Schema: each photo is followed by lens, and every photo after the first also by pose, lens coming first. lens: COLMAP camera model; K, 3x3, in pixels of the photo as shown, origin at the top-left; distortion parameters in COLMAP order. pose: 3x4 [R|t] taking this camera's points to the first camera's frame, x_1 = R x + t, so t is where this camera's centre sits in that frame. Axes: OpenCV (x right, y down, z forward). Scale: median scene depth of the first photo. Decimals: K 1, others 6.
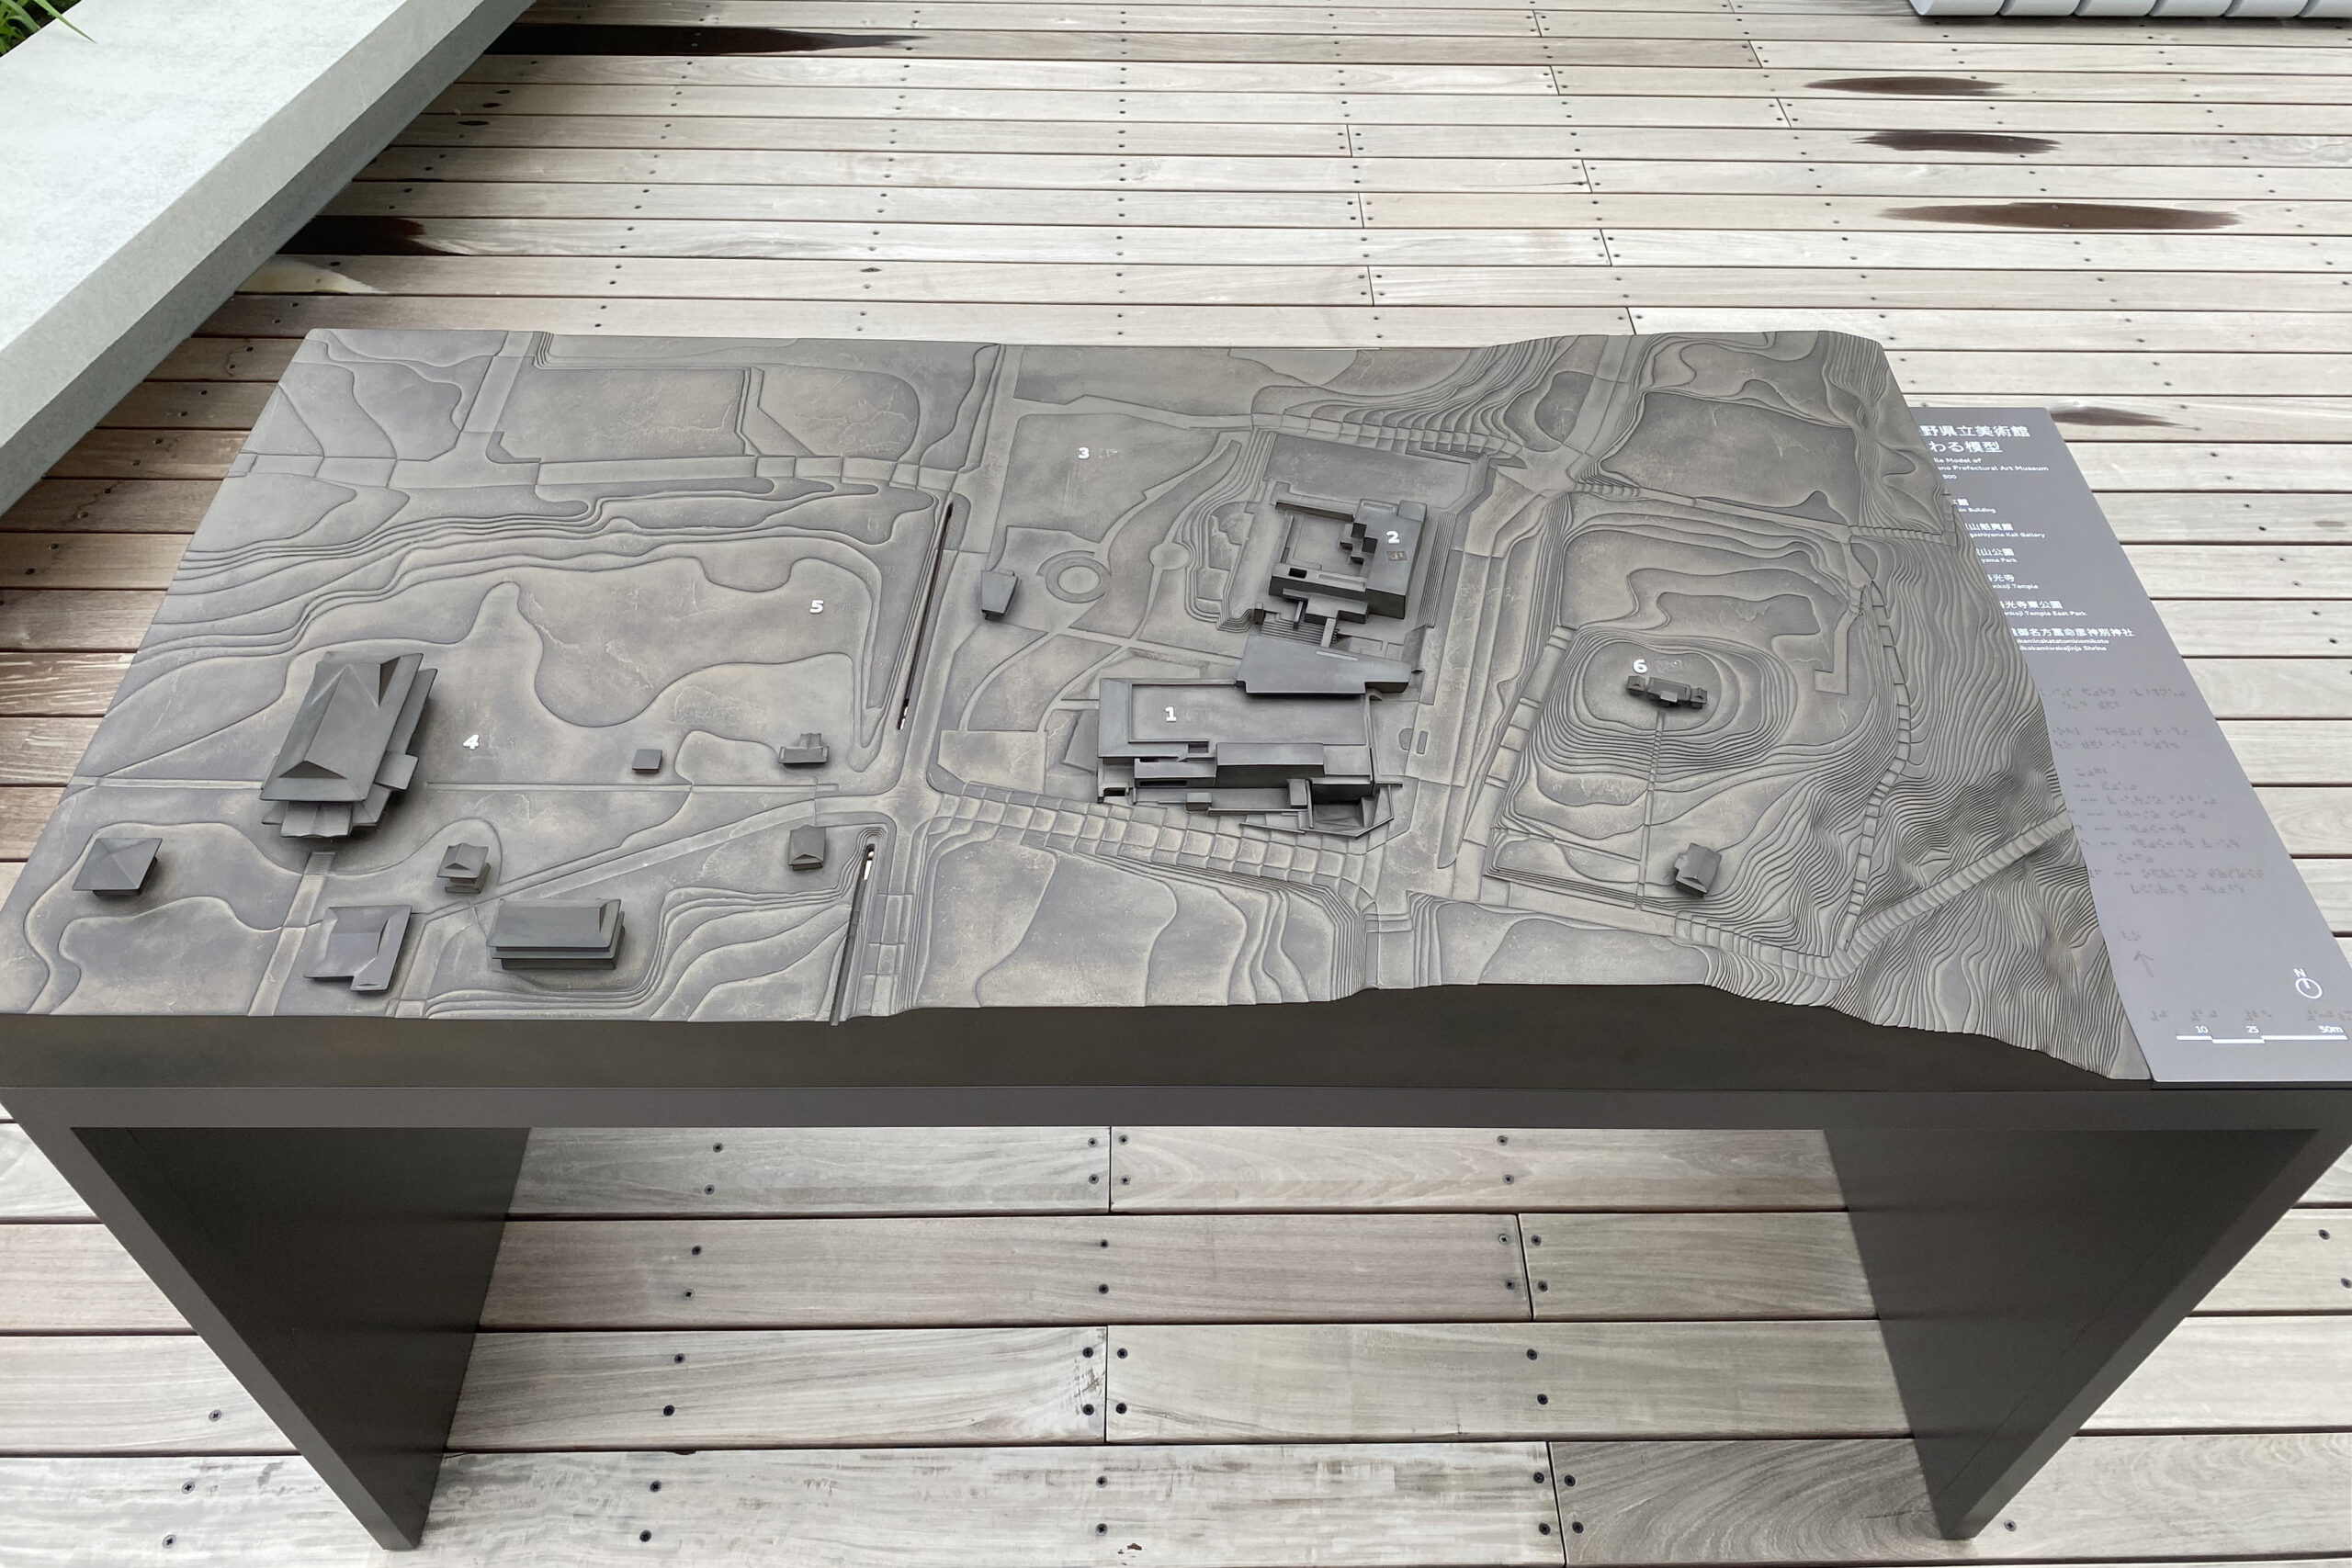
lens RADIAL K [[1768.1, 0, 1168.0], [0, 1768.1, 788.3], [0, 0, 1]] dist [0.053766, -0.074964]
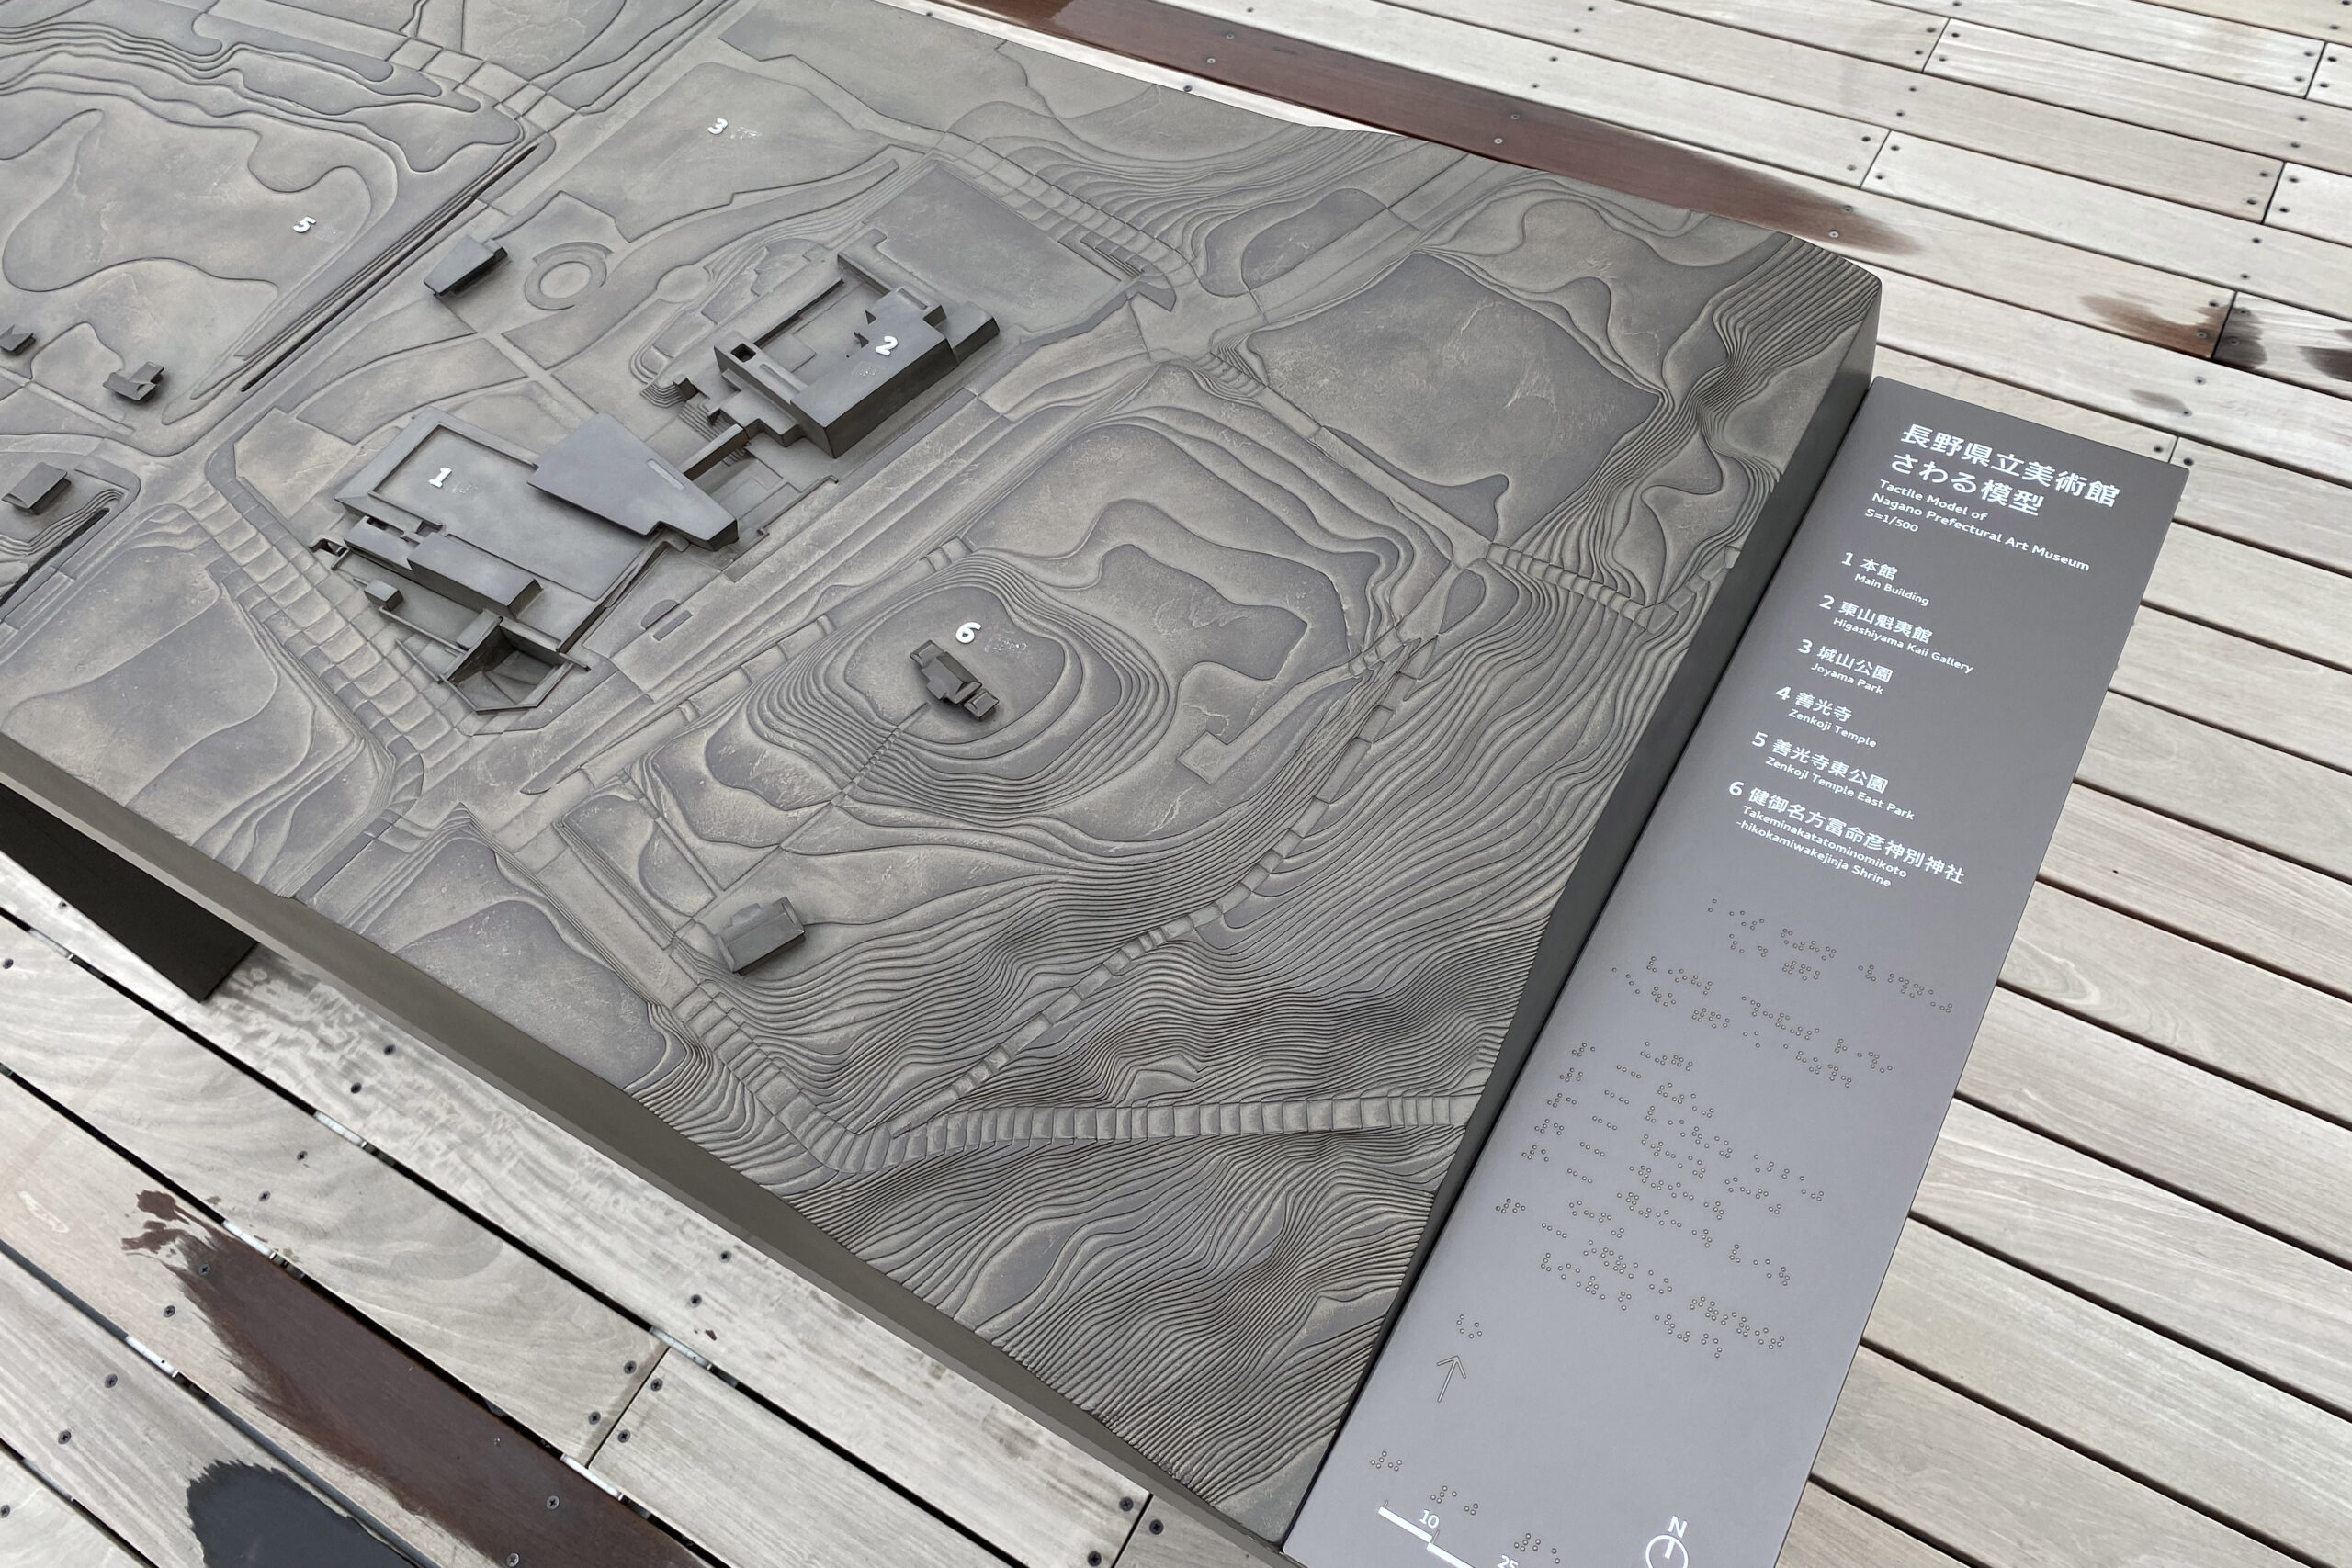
lens RADIAL K [[1768.1, 0, 1187.7], [0, 1768.1, 759.2], [0, 0, 1]] dist [0.053766, -0.074964]
pose [[0.846228, 0.378541, -0.374972, 0.582913], [-0.309920, 0.922147, 0.231505, -0.197928], [0.433414, -0.079695, 0.897664, 0.402058]]
